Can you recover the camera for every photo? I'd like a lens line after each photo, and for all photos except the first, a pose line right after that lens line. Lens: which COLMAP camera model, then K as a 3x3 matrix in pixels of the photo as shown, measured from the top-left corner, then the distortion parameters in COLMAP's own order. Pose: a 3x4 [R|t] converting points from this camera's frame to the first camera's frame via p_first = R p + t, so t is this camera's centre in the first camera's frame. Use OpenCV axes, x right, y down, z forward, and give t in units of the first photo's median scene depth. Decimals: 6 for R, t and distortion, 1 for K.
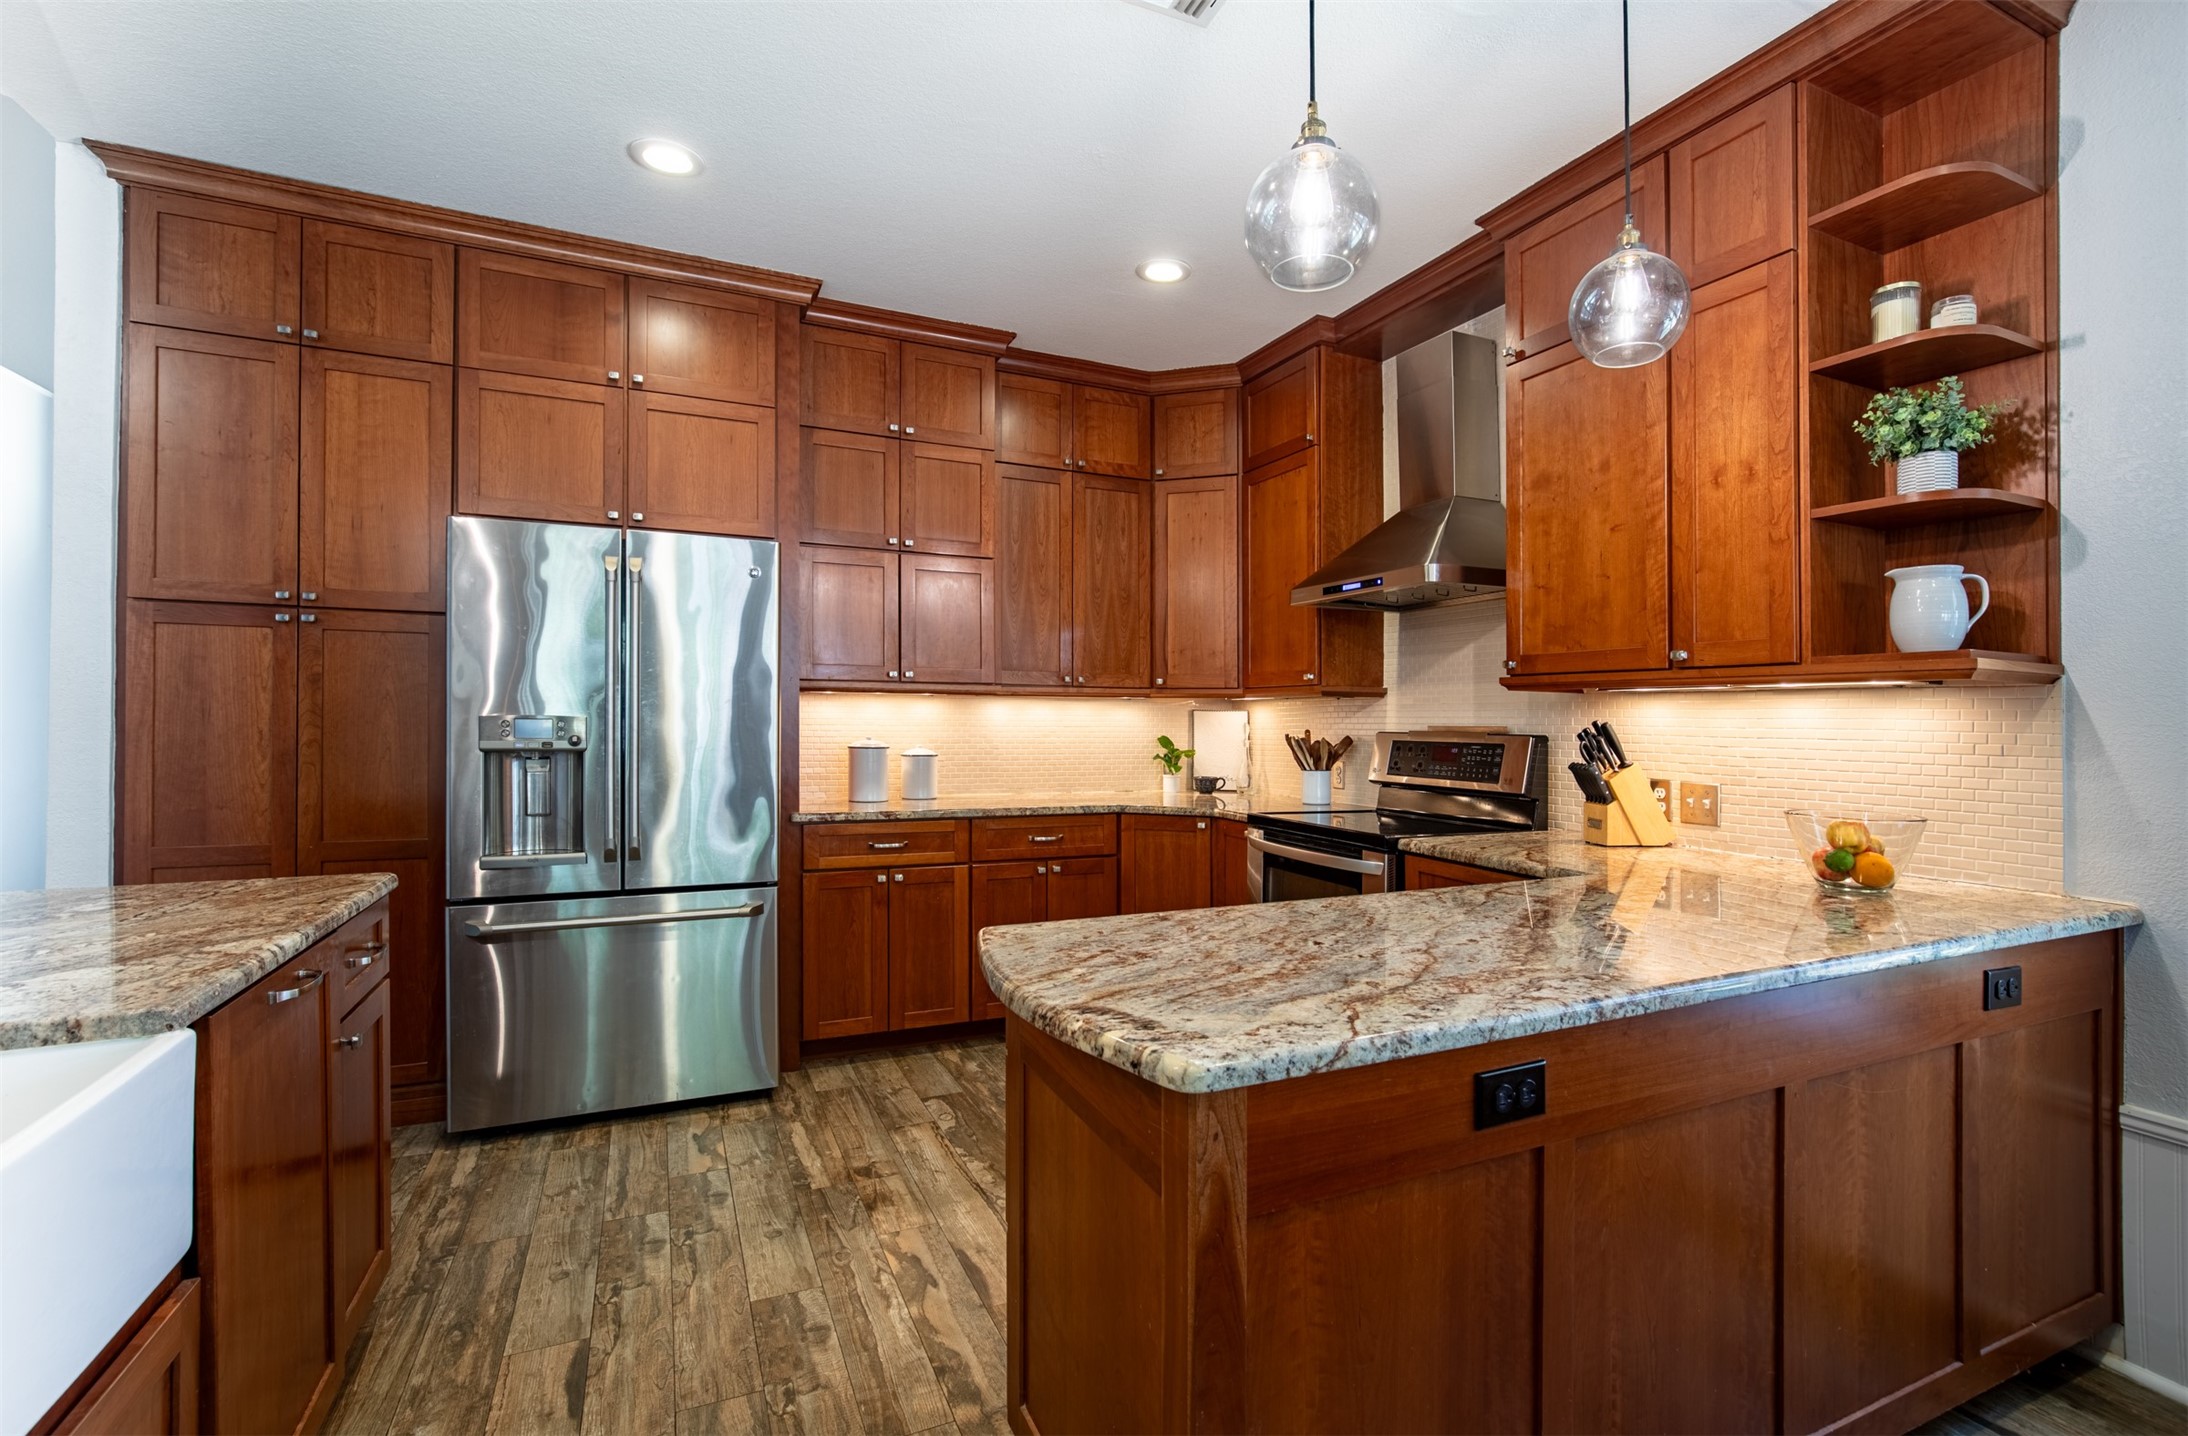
lens RADIAL K [[990.5, 0, 1094.0], [0, 990.5, 718.0], [0, 0, 1]] dist [-0.000870, -0.000178]
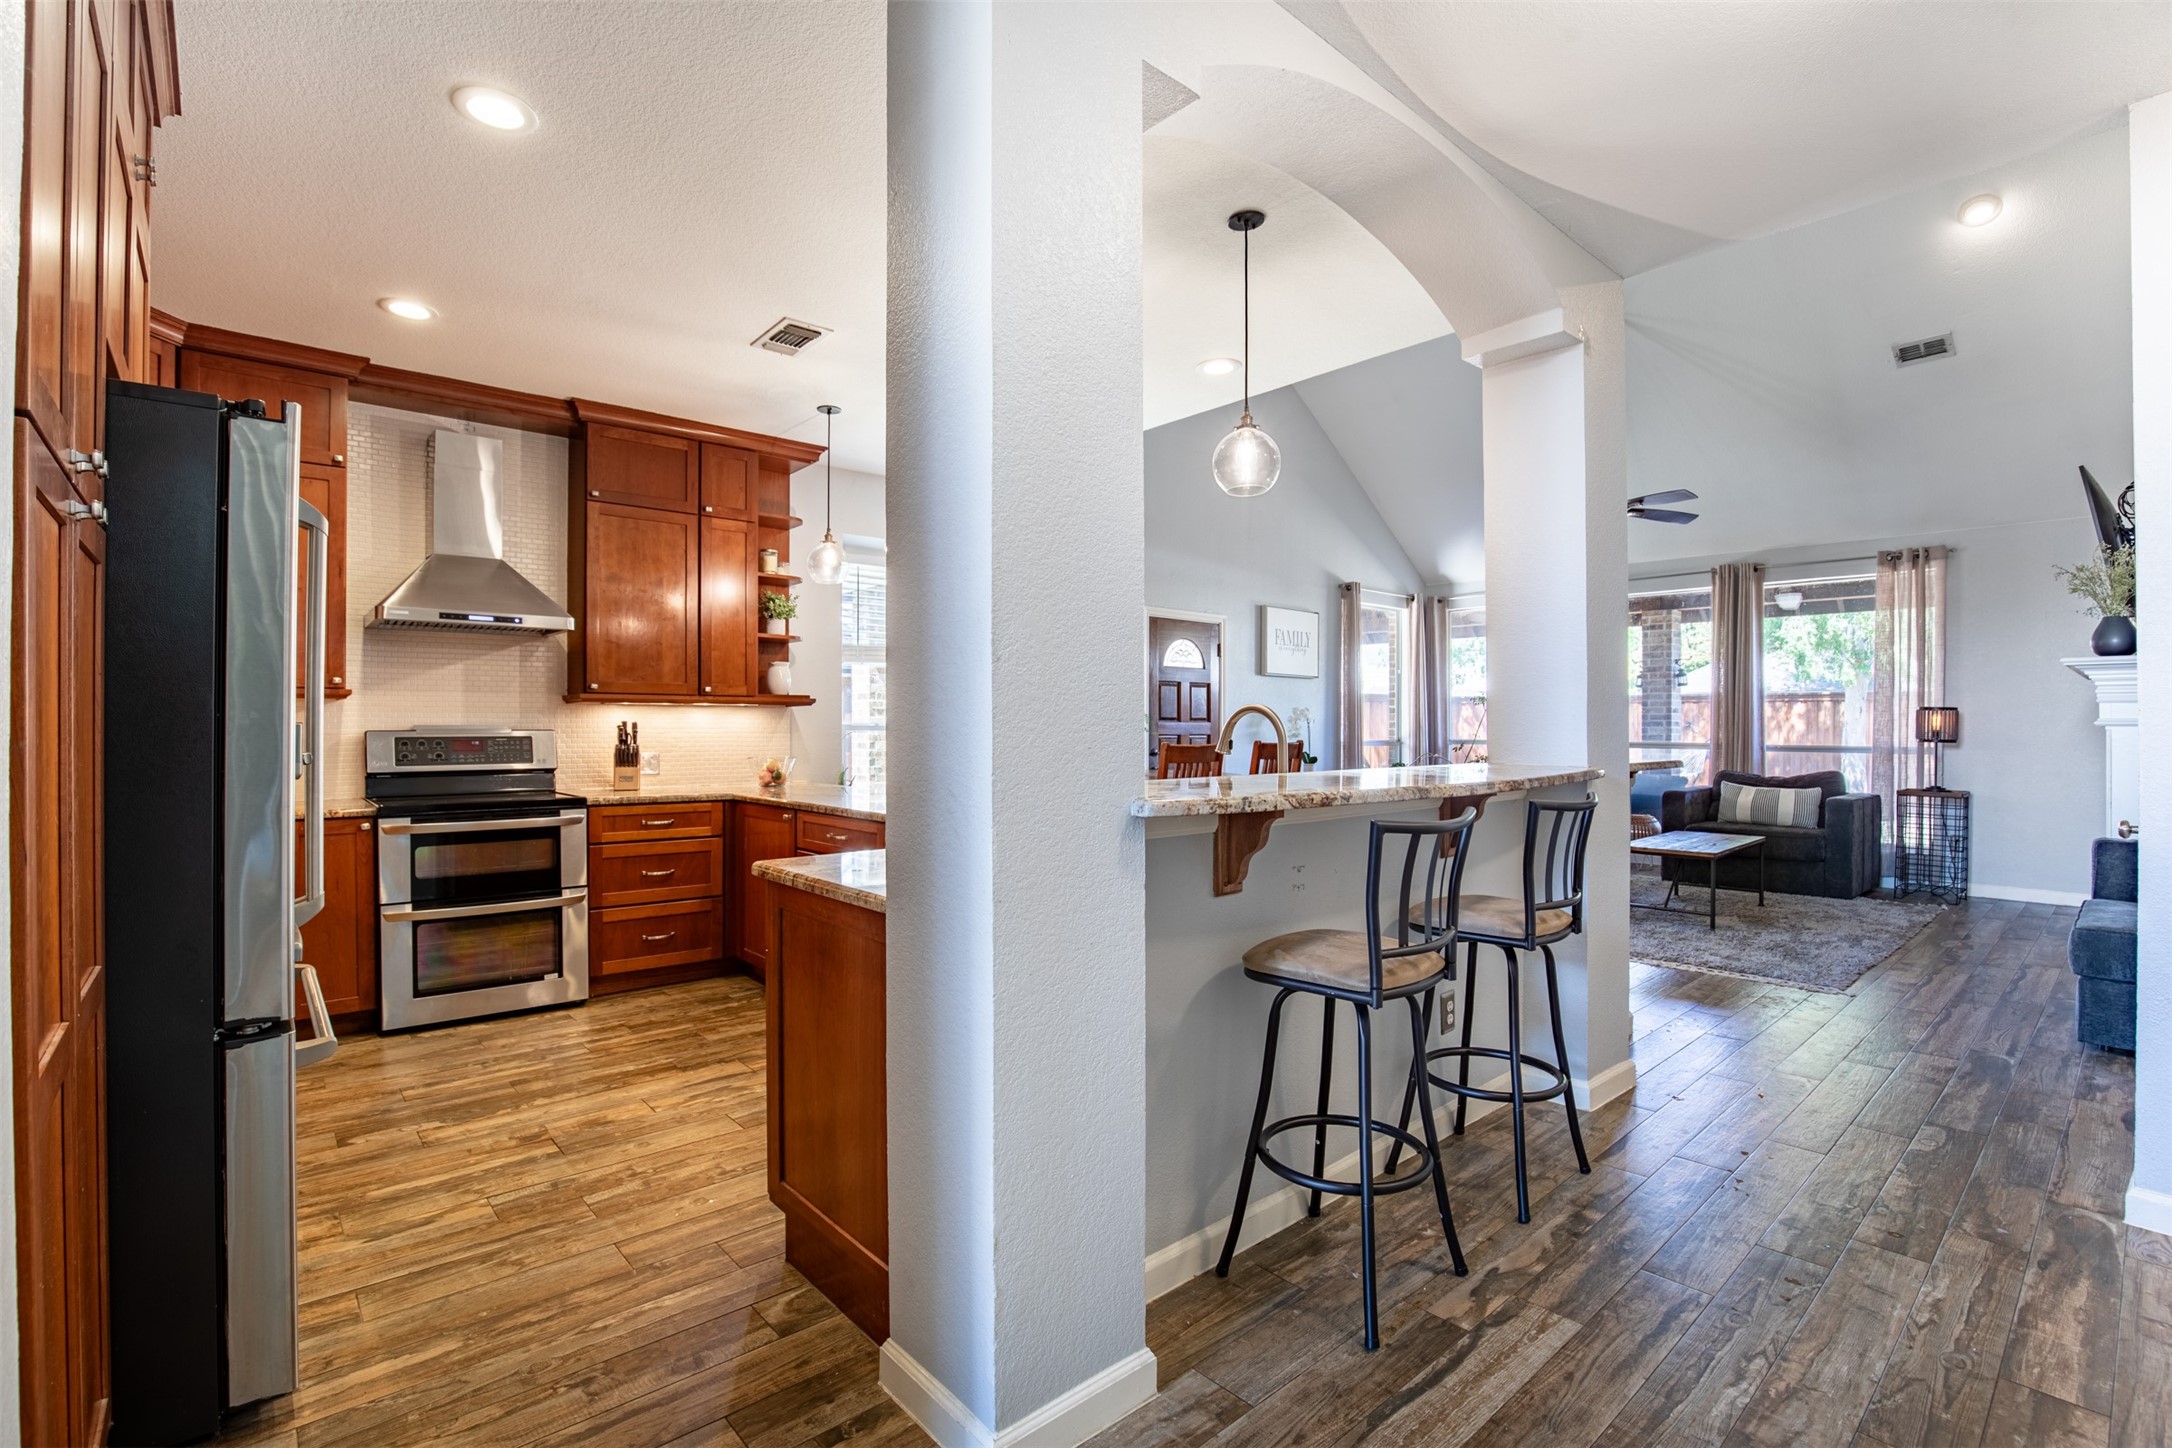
lens RADIAL K [[976.7, 0, 1086.0], [0, 976.7, 724.0], [0, 0, 1]] dist [0.000227, -0.000003]
pose [[-0.291576, -0.004259, 0.956538, -1.308901], [-0.003665, 0.999988, 0.003335, -0.000255], [-0.956541, -0.002533, -0.291588, 0.670691]]
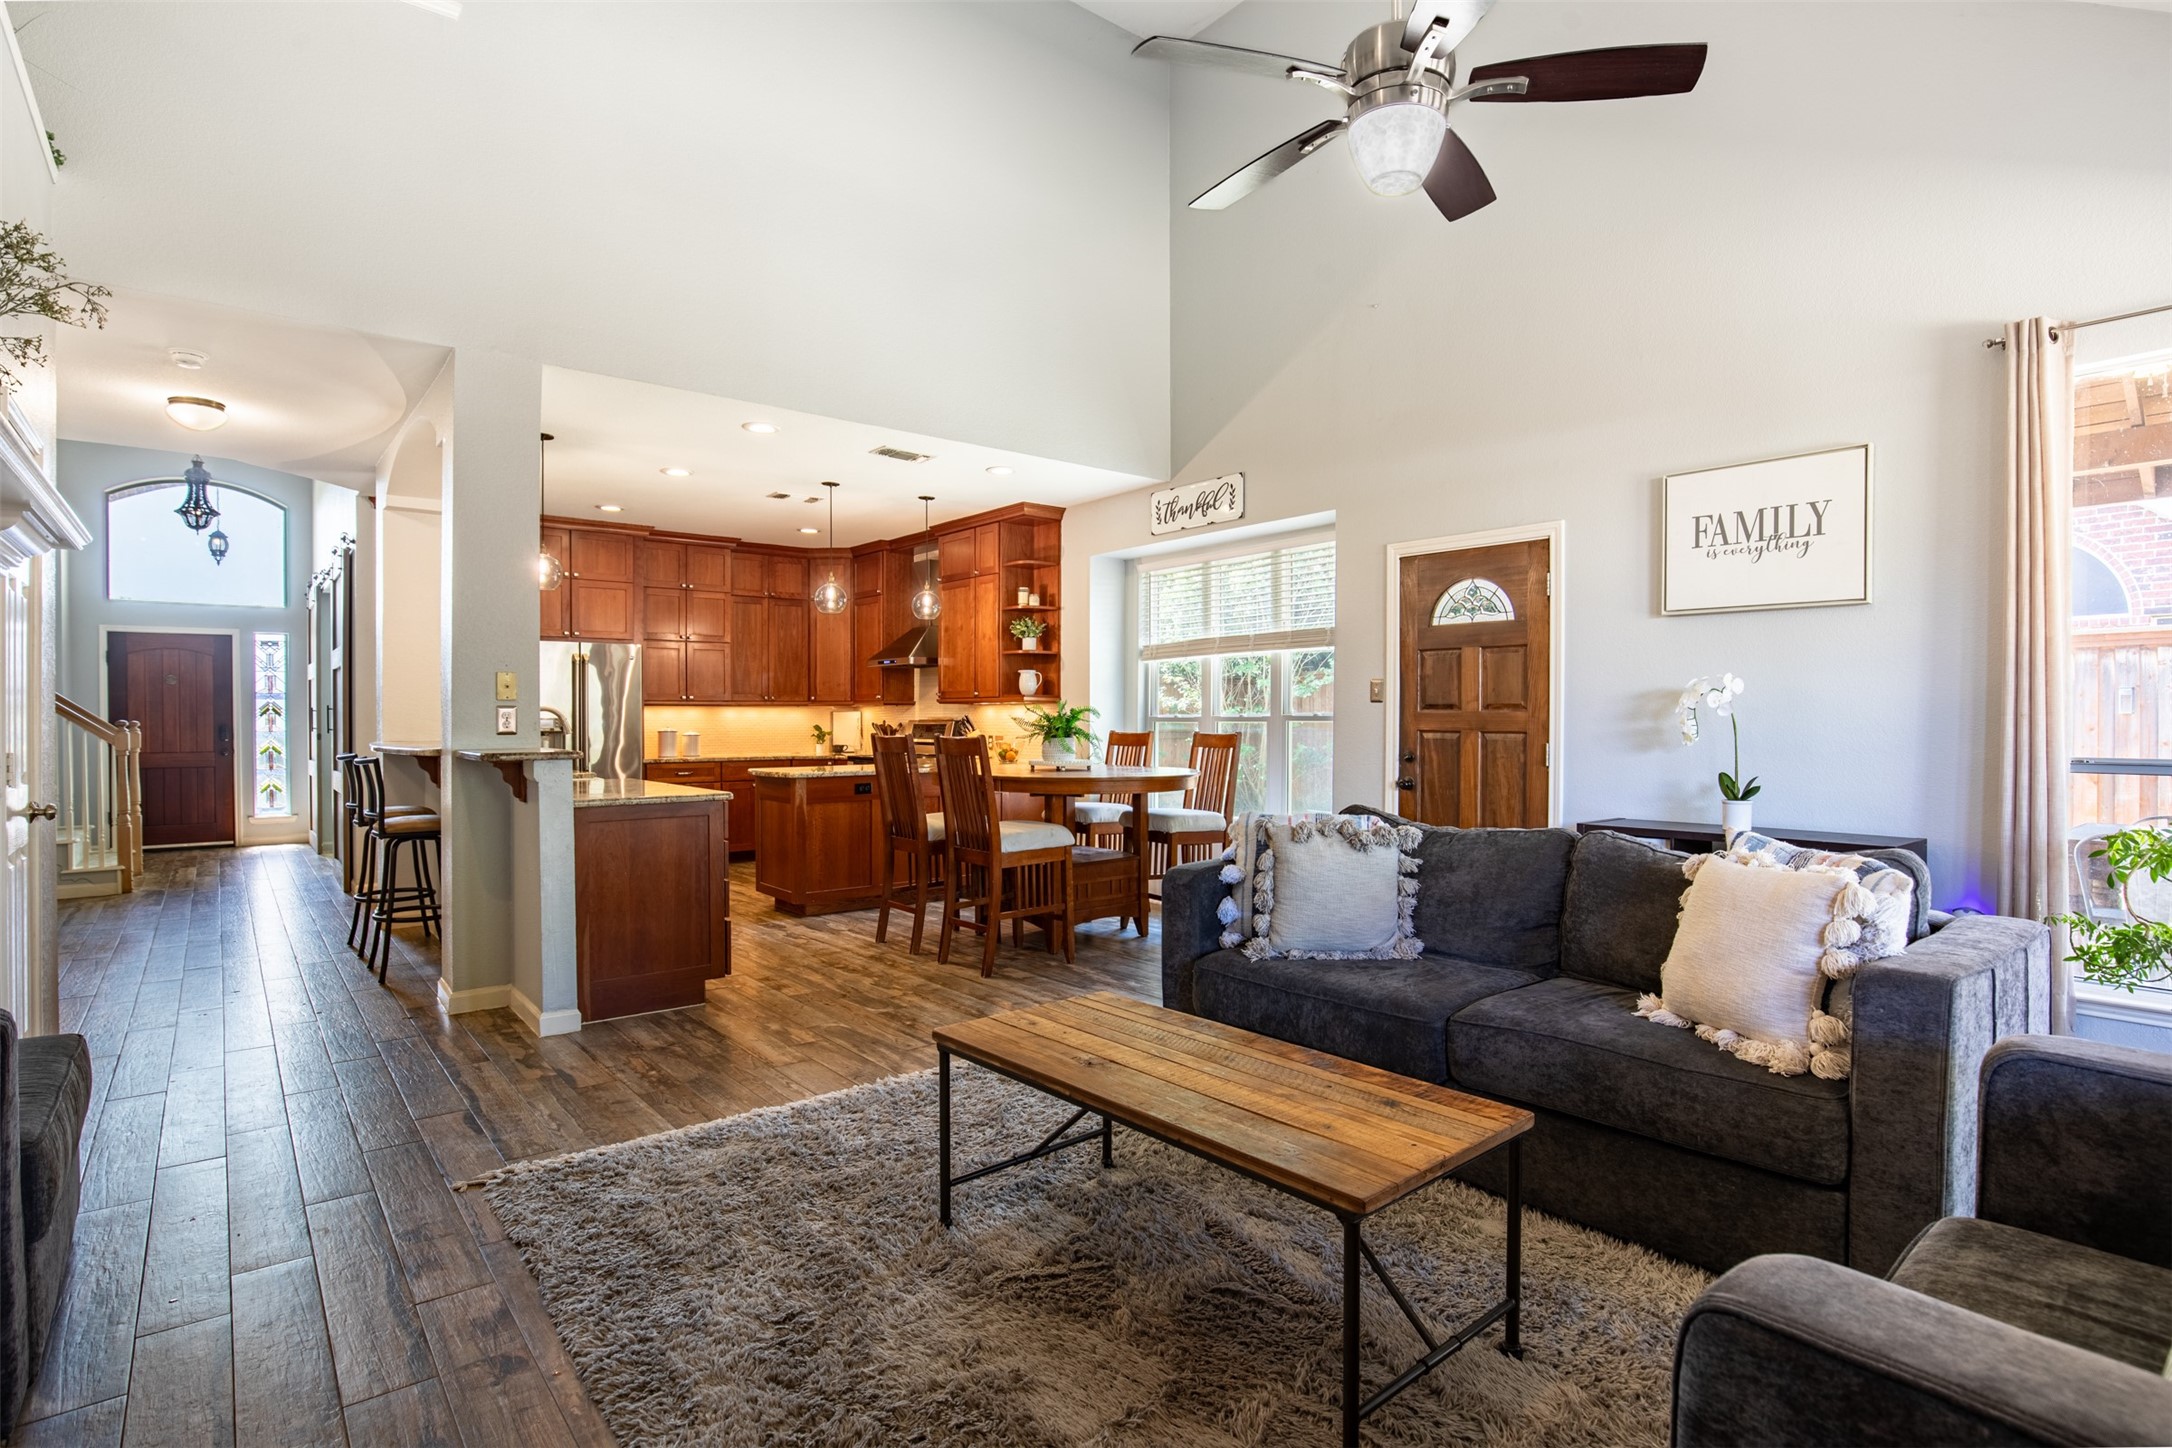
lens RADIAL K [[967.5, 0, 1086.9], [0, 967.5, 687.9], [0, 0, 1]] dist [0.000474, 0.000047]
pose [[0.953859, -0.003149, 0.300237, 0.008473], [0.011388, 0.999605, -0.025698, 0.000498], [-0.300038, 0.027931, 0.953518, -1.723865]]
